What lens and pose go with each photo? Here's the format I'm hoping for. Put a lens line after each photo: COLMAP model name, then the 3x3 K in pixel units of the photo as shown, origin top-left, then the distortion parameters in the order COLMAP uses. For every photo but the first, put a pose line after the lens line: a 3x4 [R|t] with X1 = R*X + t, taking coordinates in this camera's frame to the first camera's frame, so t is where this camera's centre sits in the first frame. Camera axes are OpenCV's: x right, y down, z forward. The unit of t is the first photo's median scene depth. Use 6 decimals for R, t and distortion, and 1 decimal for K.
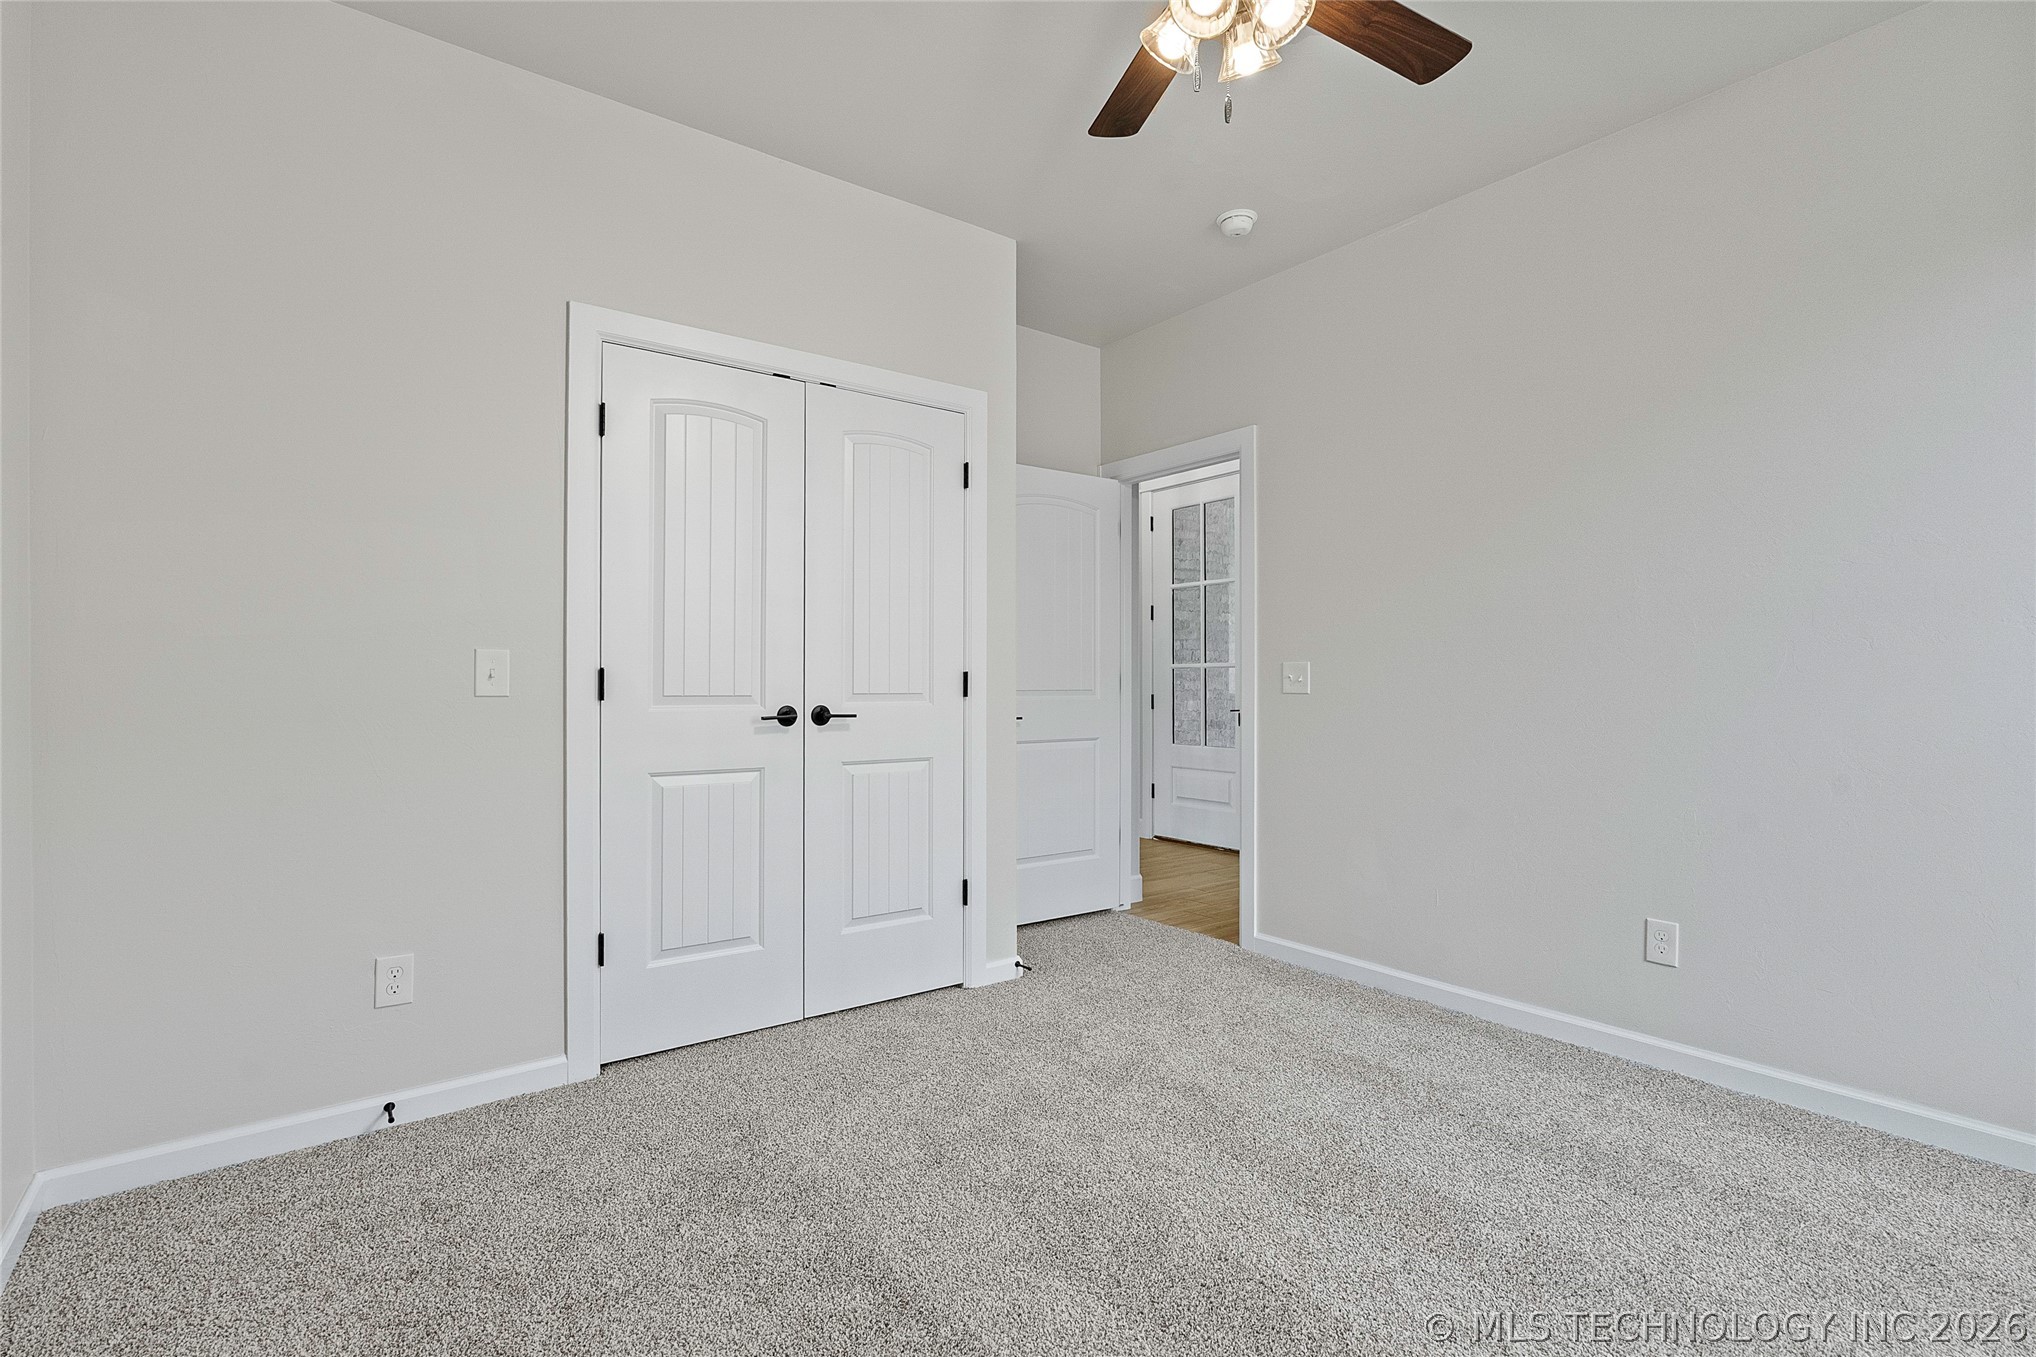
lens RADIAL K [[945.1, 0, 1018.0], [0, 945.1, 678.5], [0, 0, 1]] dist [0.000544, 0.000425]
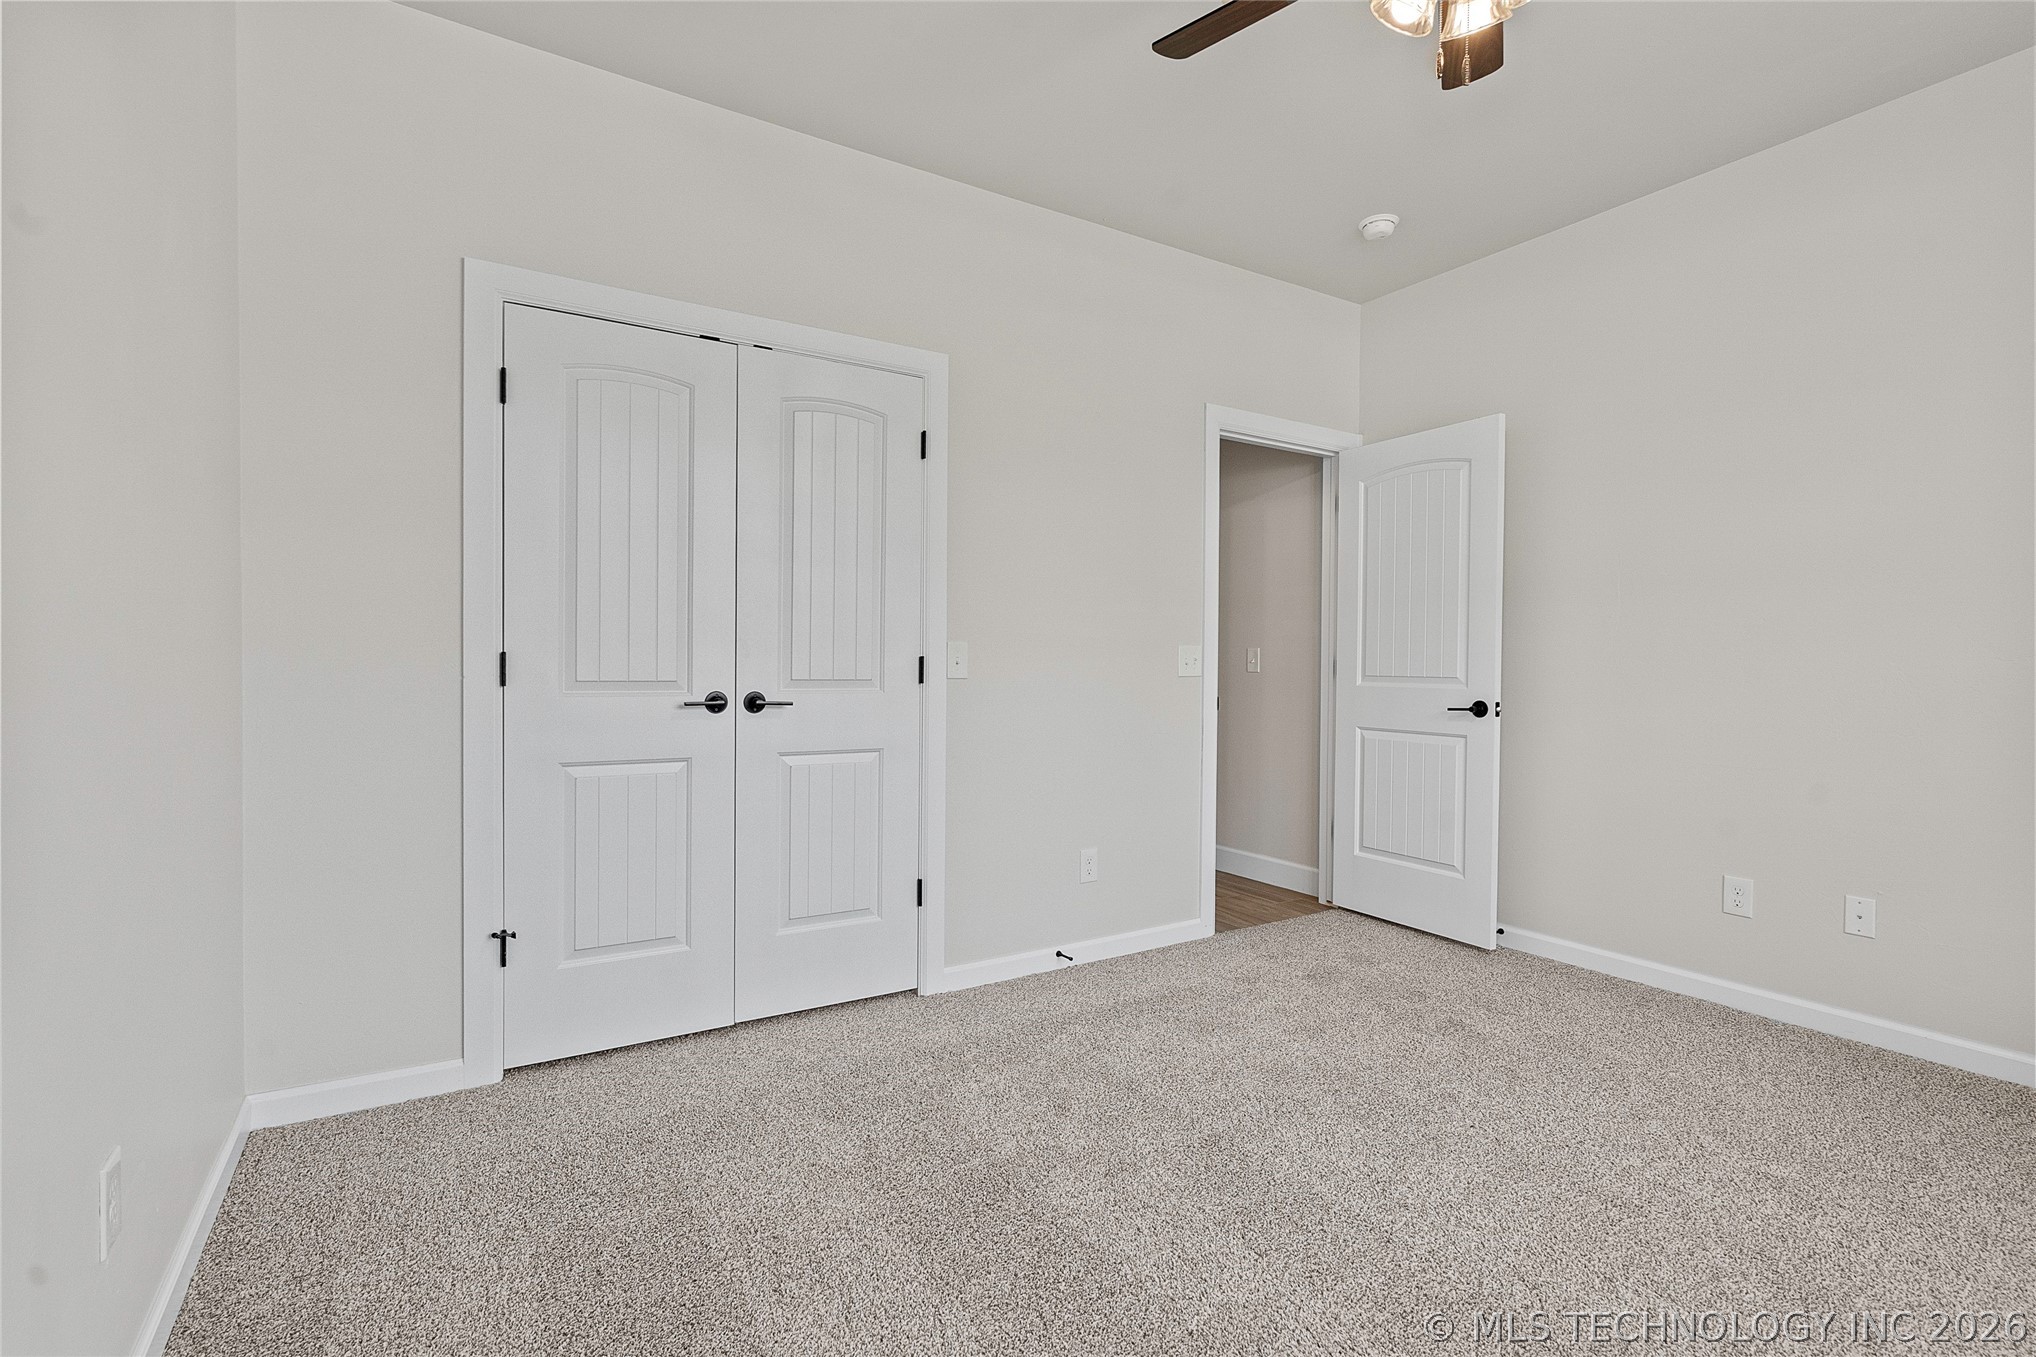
lens RADIAL K [[945.1, 0, 1018.0], [0, 945.1, 678.5], [0, 0, 1]] dist [0.000544, 0.000425]
pose [[0.996945, 0.005063, -0.077938, 0.128694], [-0.003811, 0.999862, 0.016196, -0.000746], [0.078010, -0.015850, 0.996827, 0.091286]]
